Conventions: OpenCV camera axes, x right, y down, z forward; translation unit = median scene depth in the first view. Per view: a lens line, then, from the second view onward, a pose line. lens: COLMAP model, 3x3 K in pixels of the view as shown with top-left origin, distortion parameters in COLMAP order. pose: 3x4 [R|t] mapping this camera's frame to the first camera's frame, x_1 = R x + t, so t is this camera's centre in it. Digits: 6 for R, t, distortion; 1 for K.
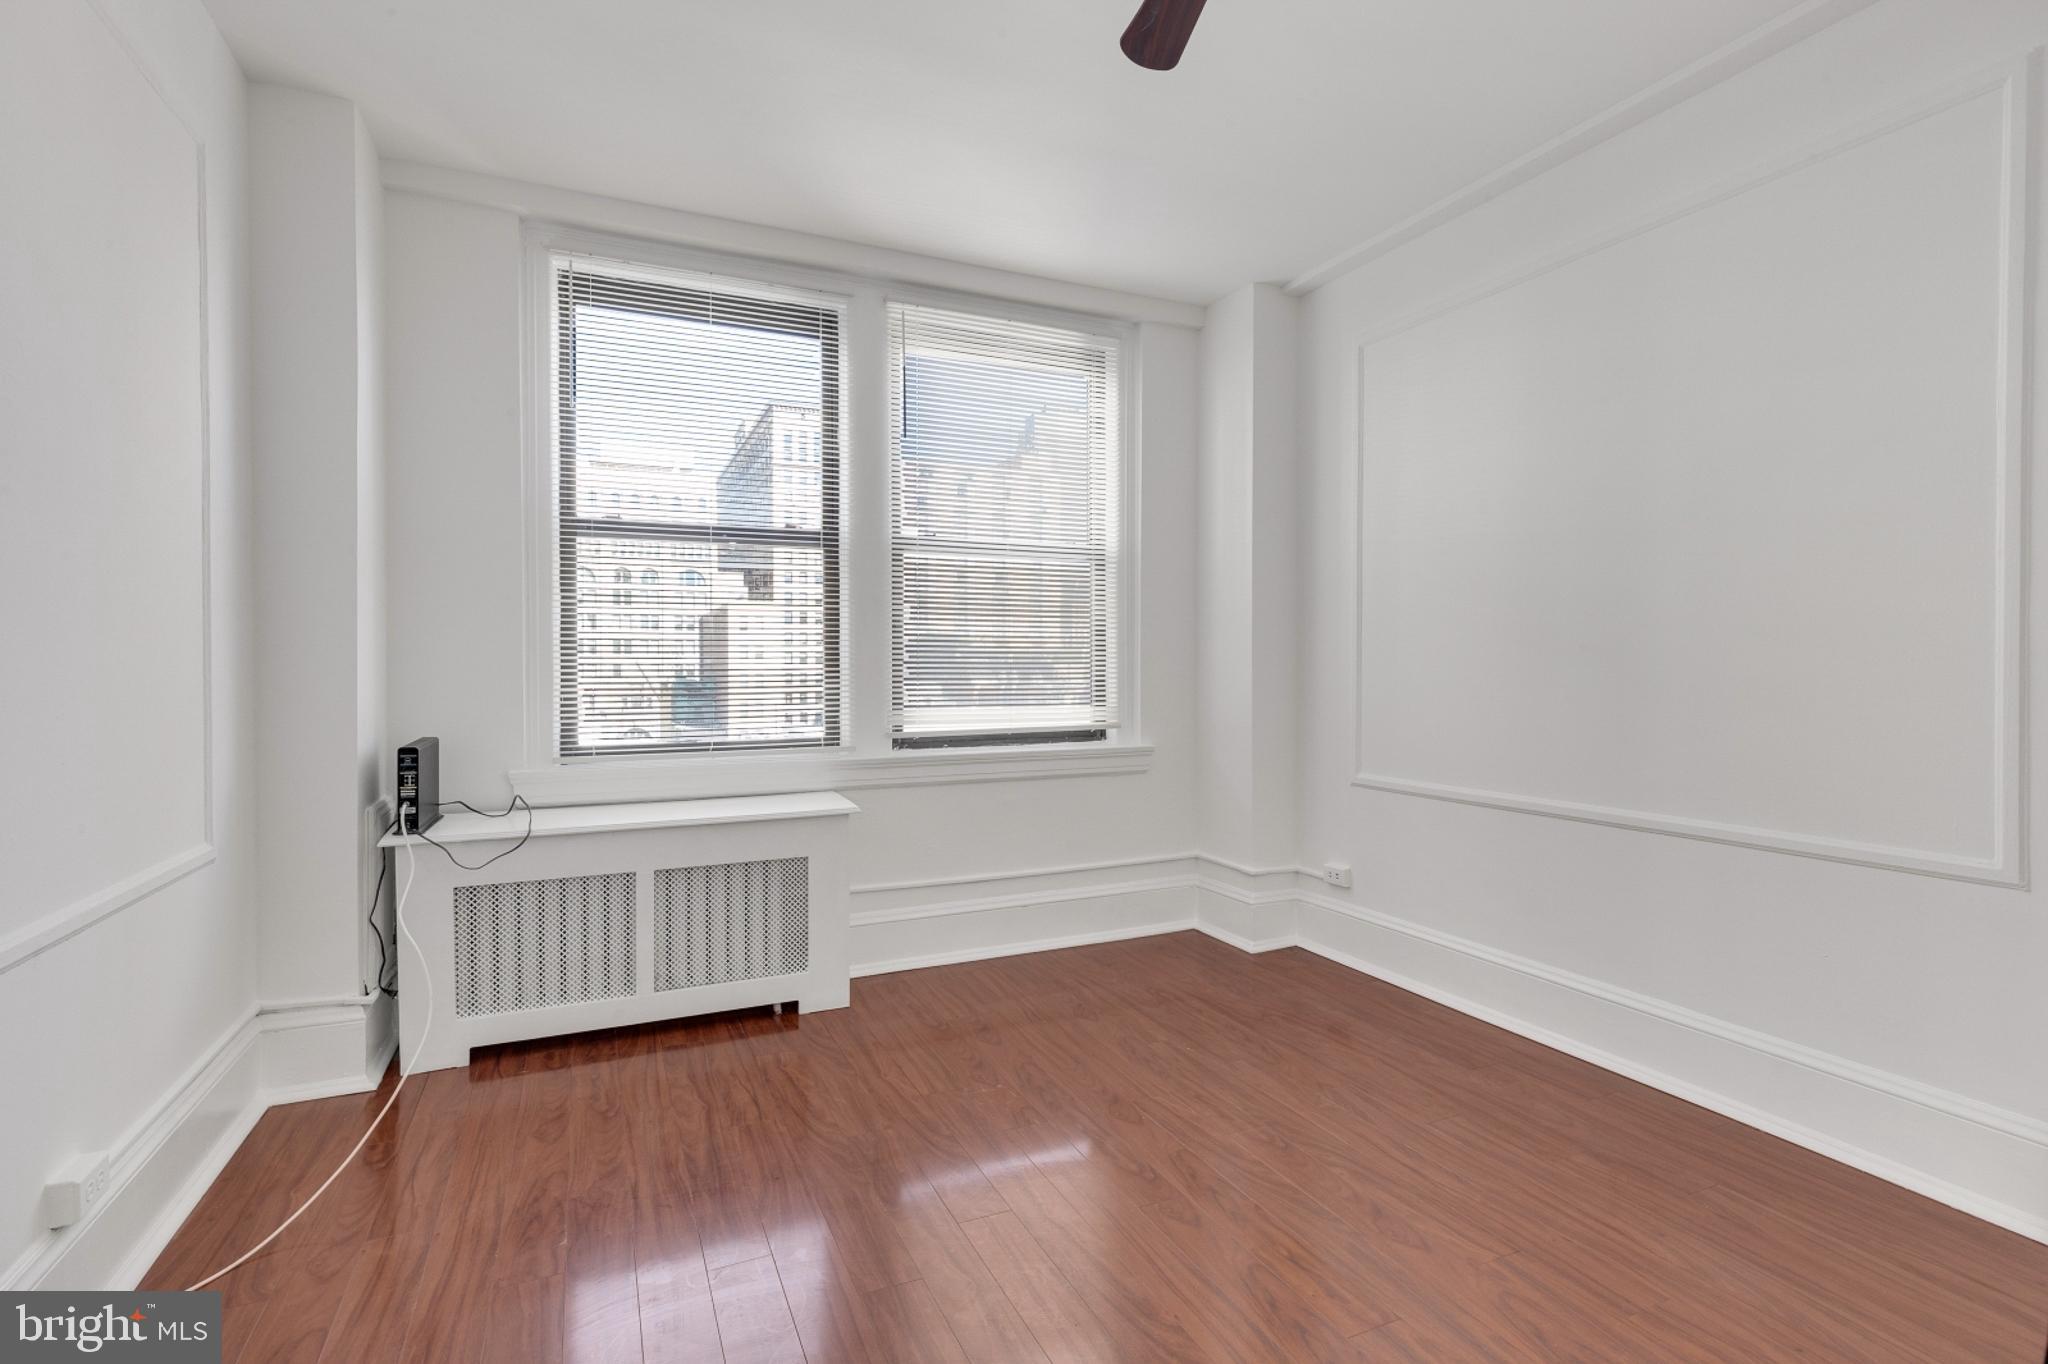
lens RADIAL K [[963.7, 0, 1029.3], [0, 963.7, 677.7], [0, 0, 1]] dist [-0.000086, 0.000077]
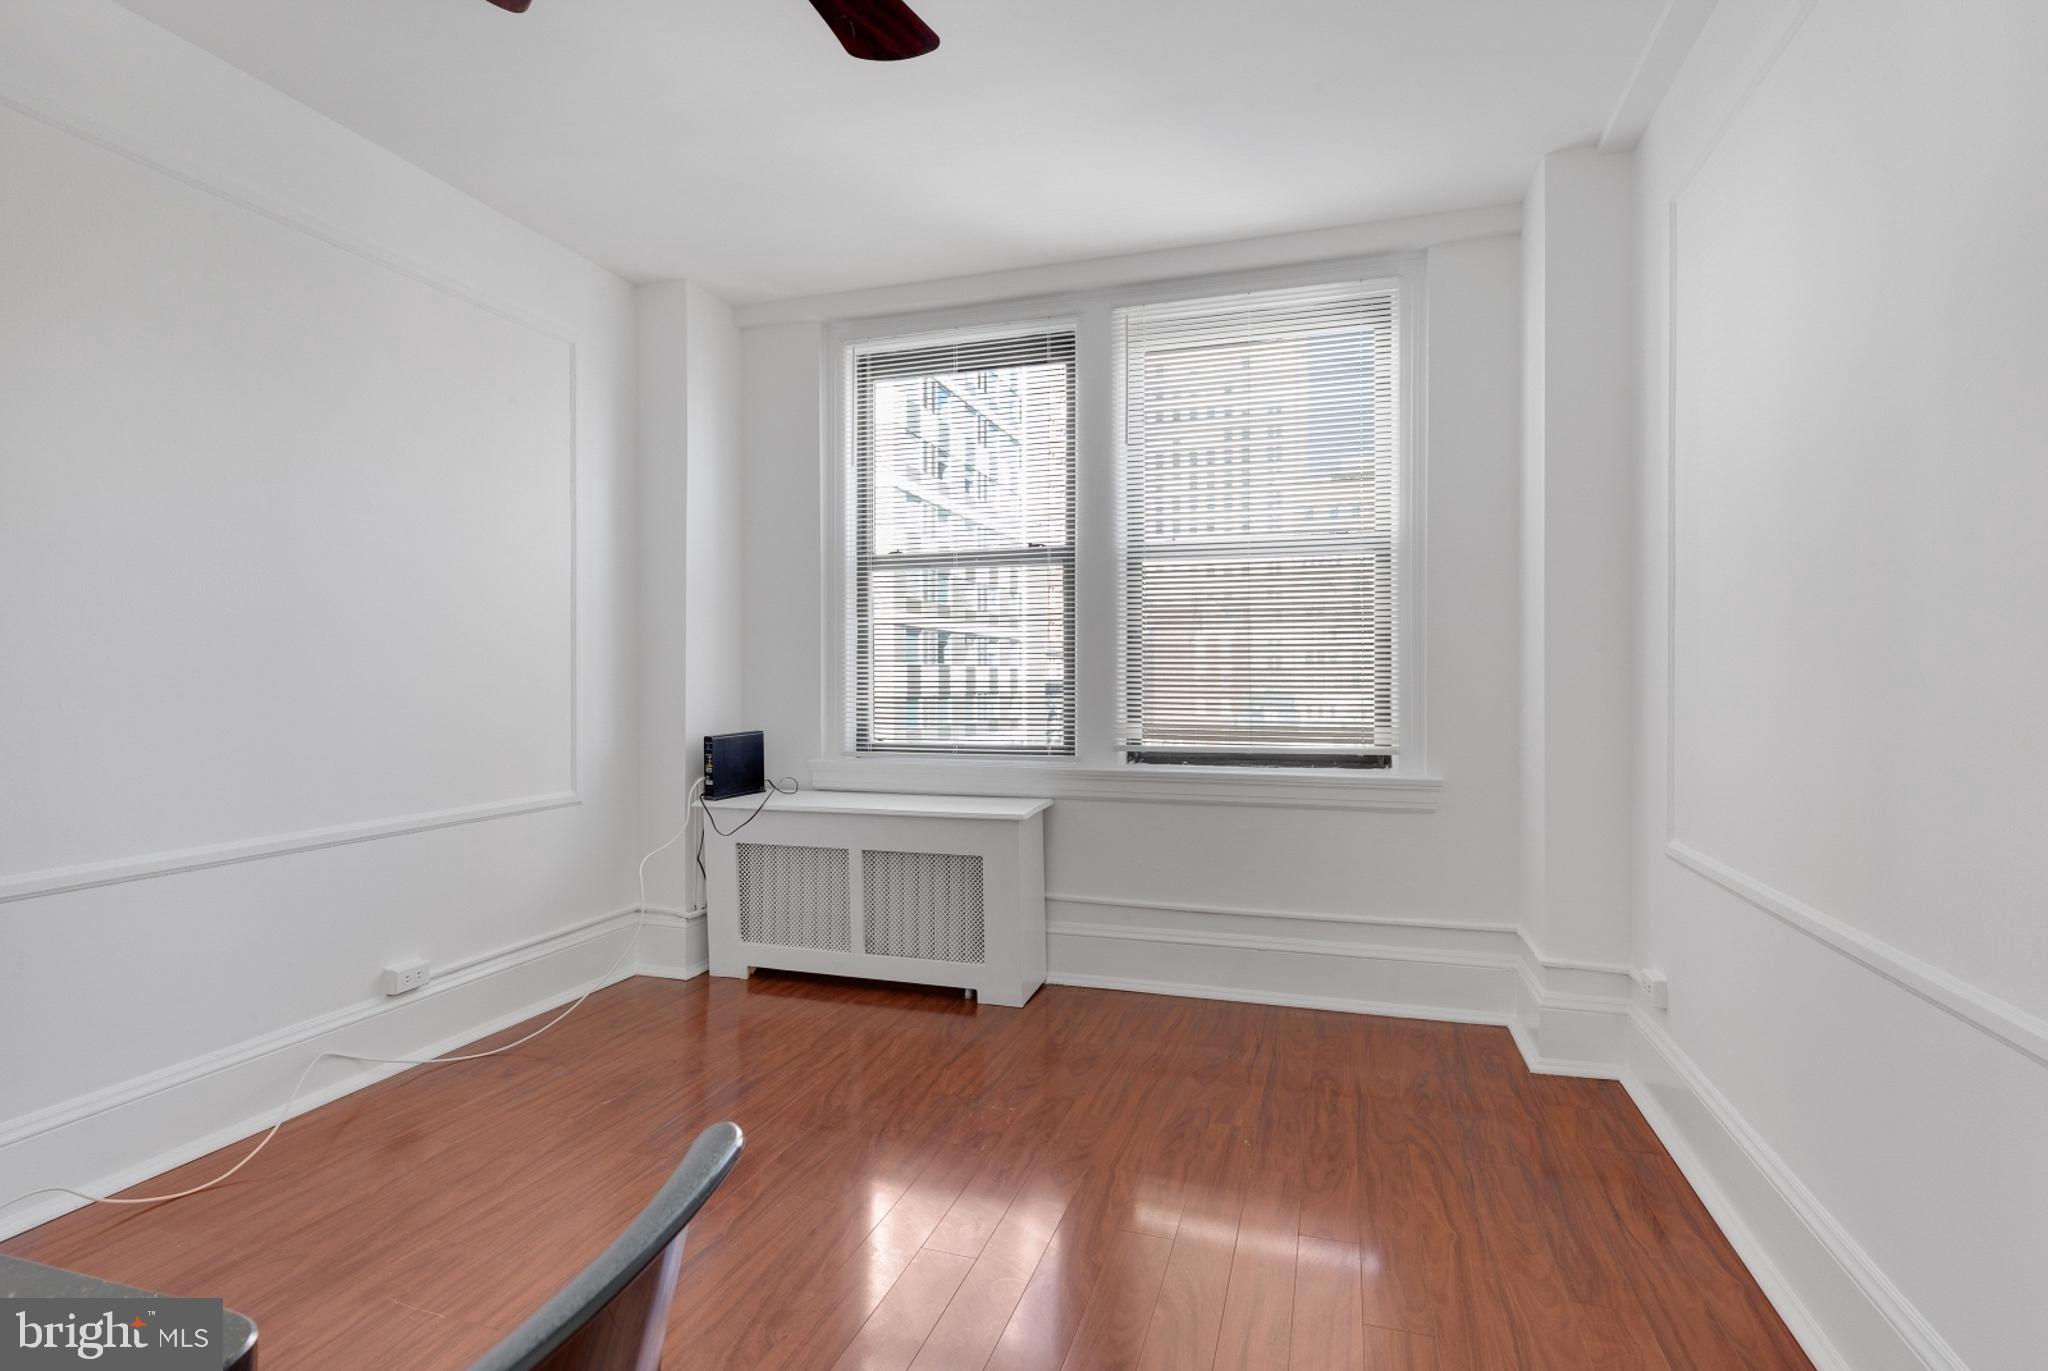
lens RADIAL K [[989.0, 0, 1027.1], [0, 989.0, 679.7], [0, 0, 1]] dist [-0.000452, -0.000149]
pose [[0.738543, 0.002436, -0.674202, 0.520382], [-0.009440, 0.999933, -0.006728, -0.002540], [0.674140, 0.011334, 0.738516, 0.213955]]
